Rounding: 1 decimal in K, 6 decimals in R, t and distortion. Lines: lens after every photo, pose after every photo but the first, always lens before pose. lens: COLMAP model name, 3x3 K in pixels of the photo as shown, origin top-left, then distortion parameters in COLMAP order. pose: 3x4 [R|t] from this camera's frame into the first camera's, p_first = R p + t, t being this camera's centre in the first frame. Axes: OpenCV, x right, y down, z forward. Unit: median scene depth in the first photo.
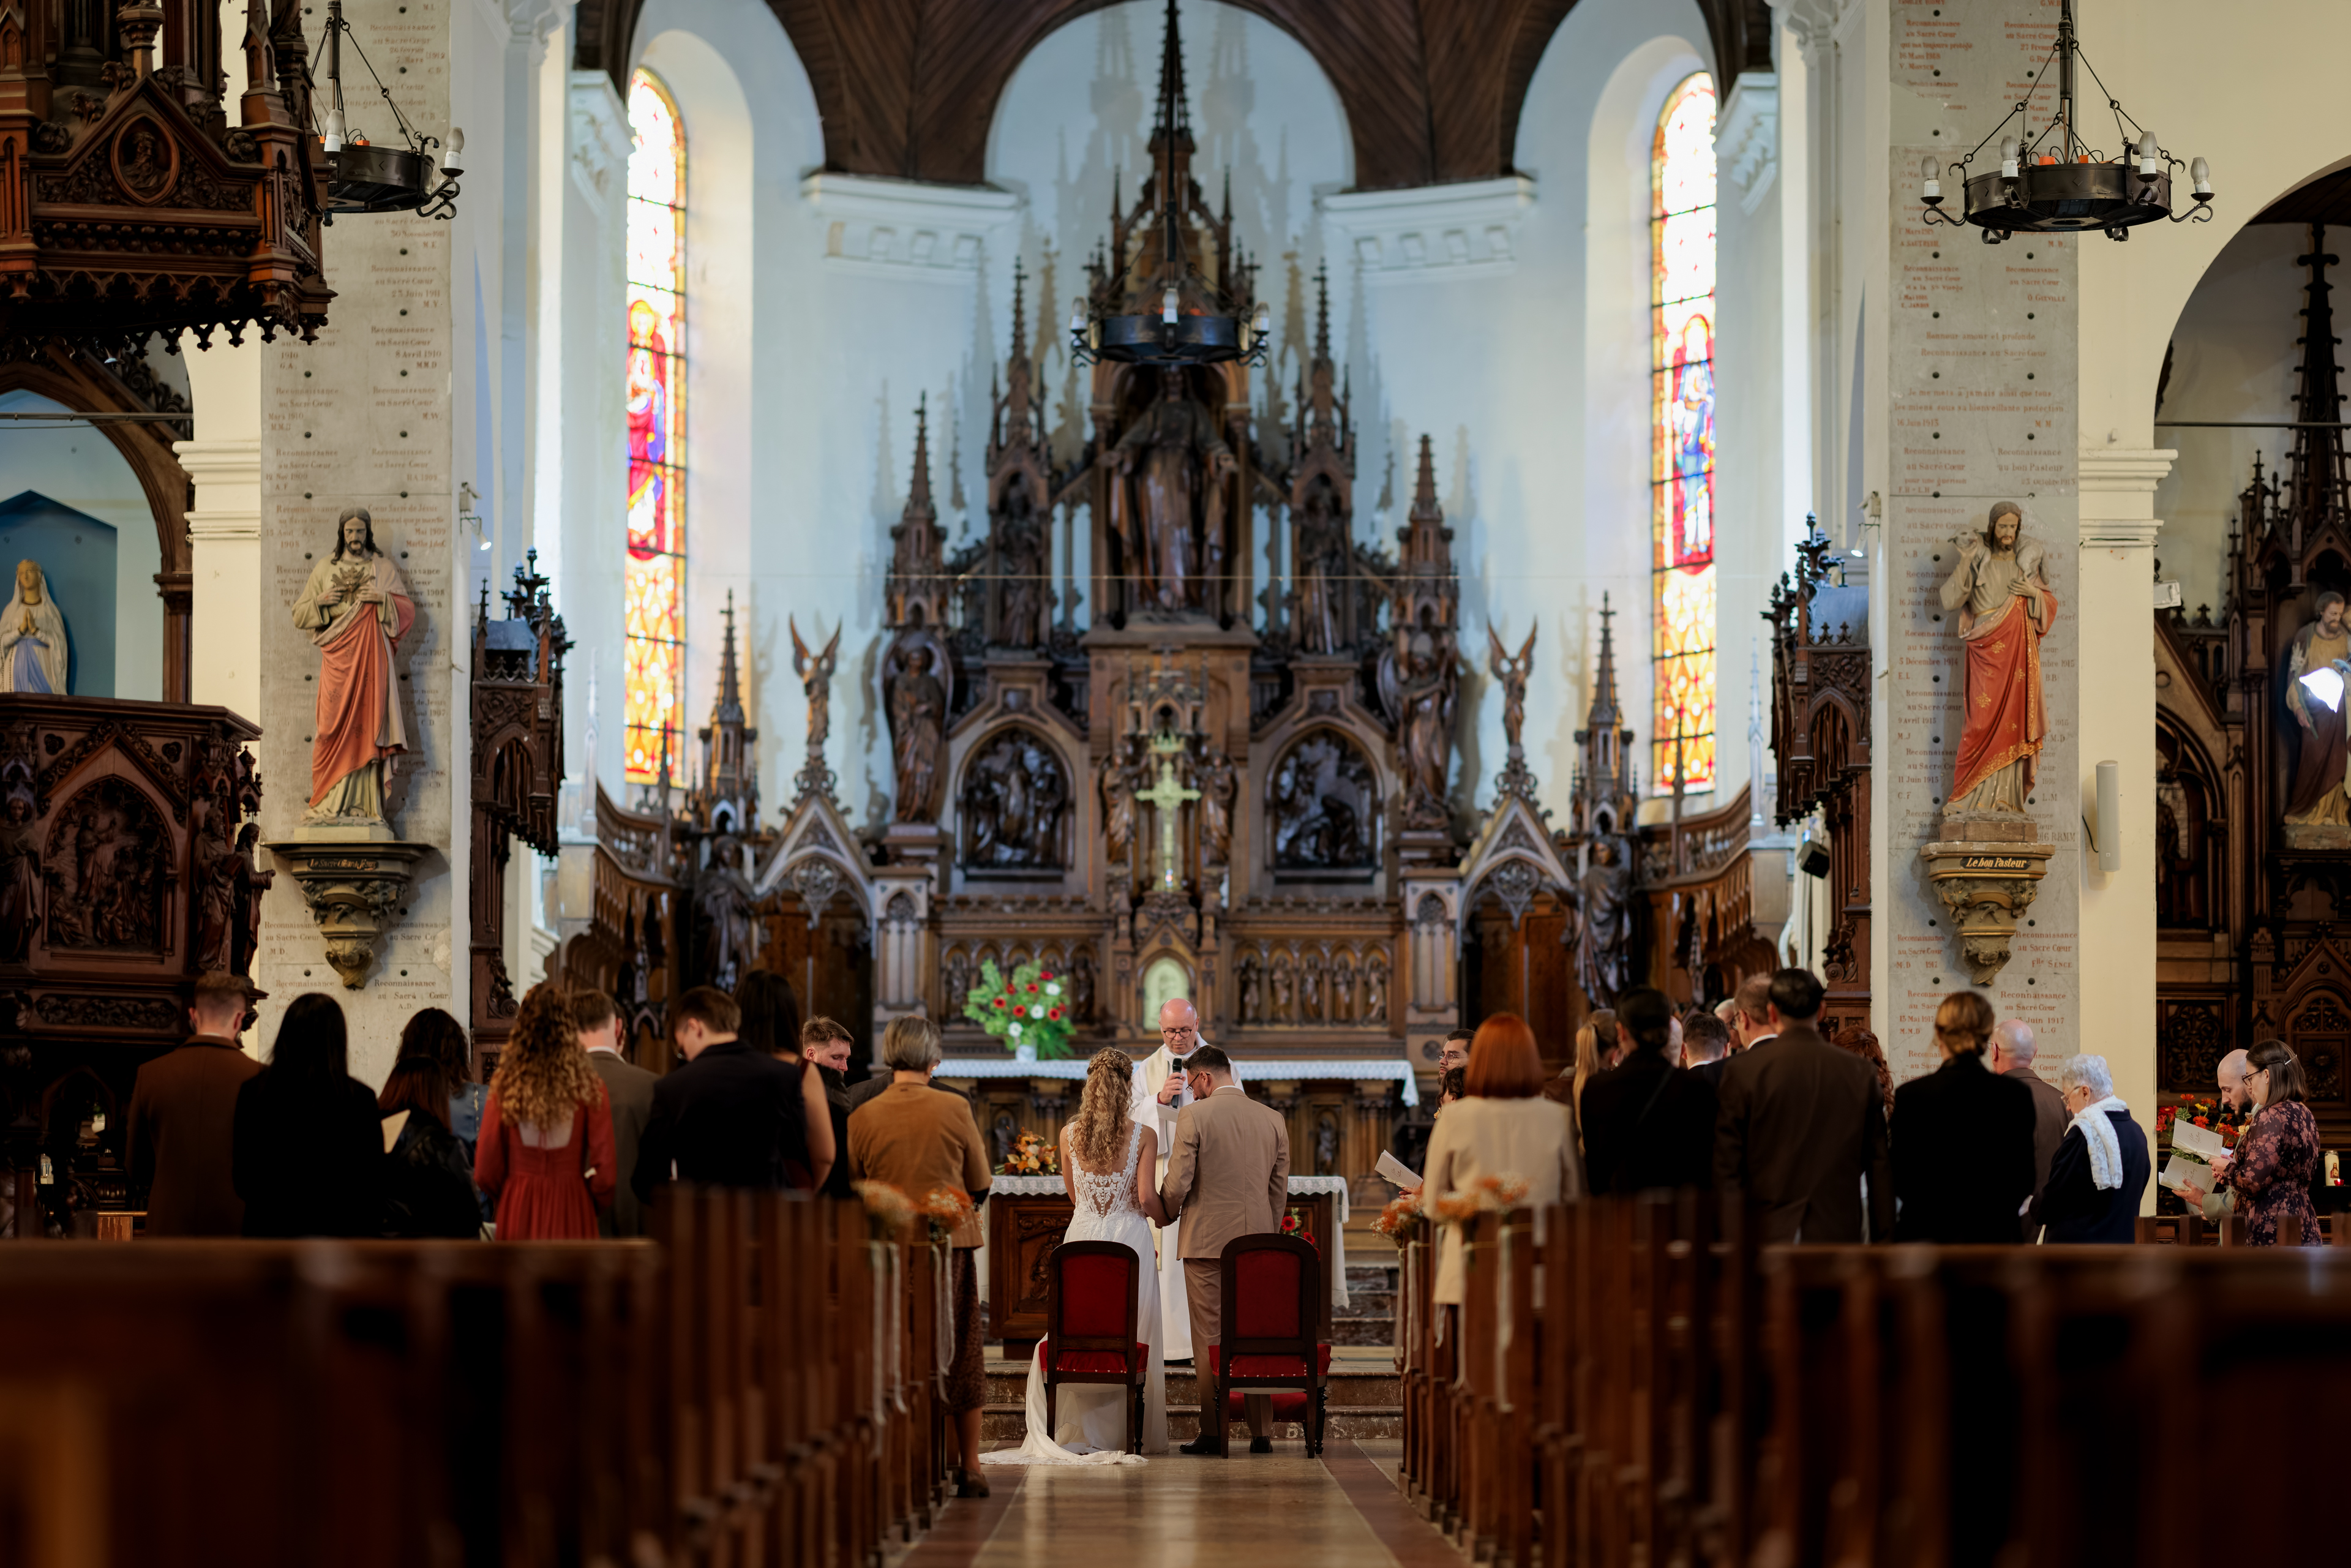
lens RADIAL K [[5681.4, 0, 1176.0], [0, 5681.4, 784.3], [0, 0, 1]] dist [0.006069, 0.000000]
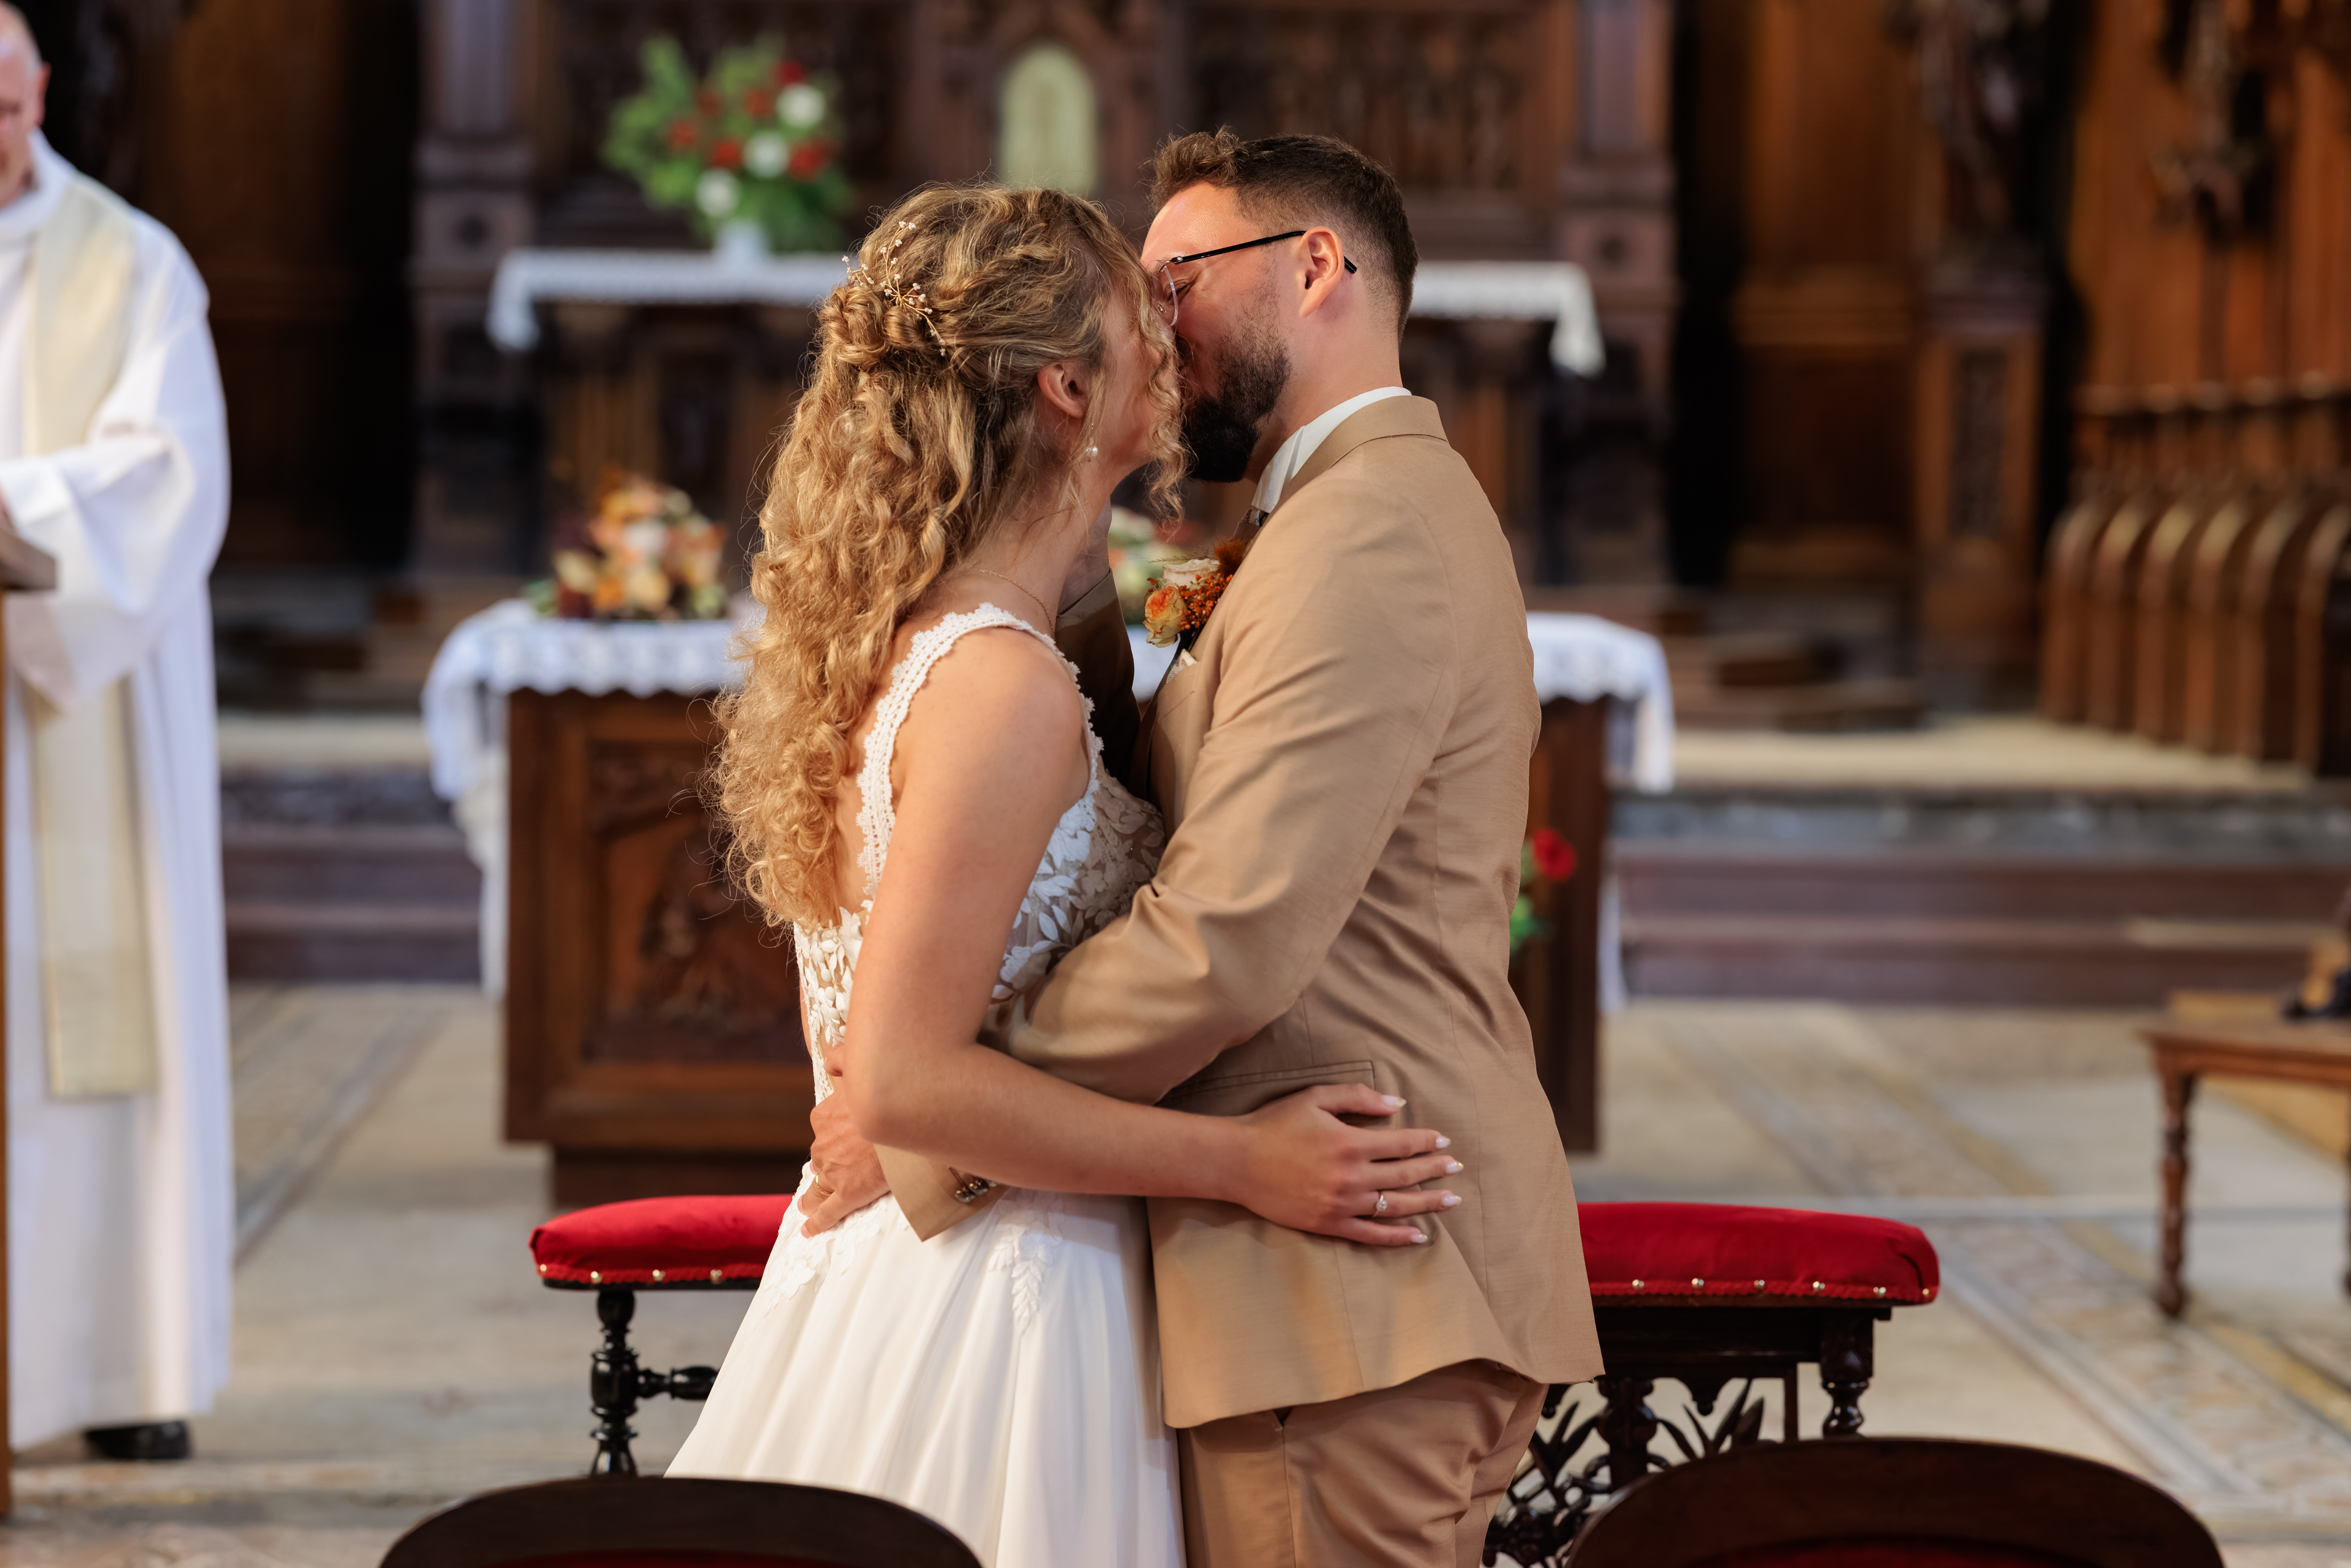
lens RADIAL K [[5681.4, 0, 1175.9], [0, 5681.4, 785.0], [0, 0, 1]] dist [0.006069, 0.000000]
pose [[0.999602, 0.007565, 0.027194, -0.003602], [-0.011229, 0.990477, 0.137219, 0.027071], [-0.025897, -0.137469, 0.990167, 0.538354]]
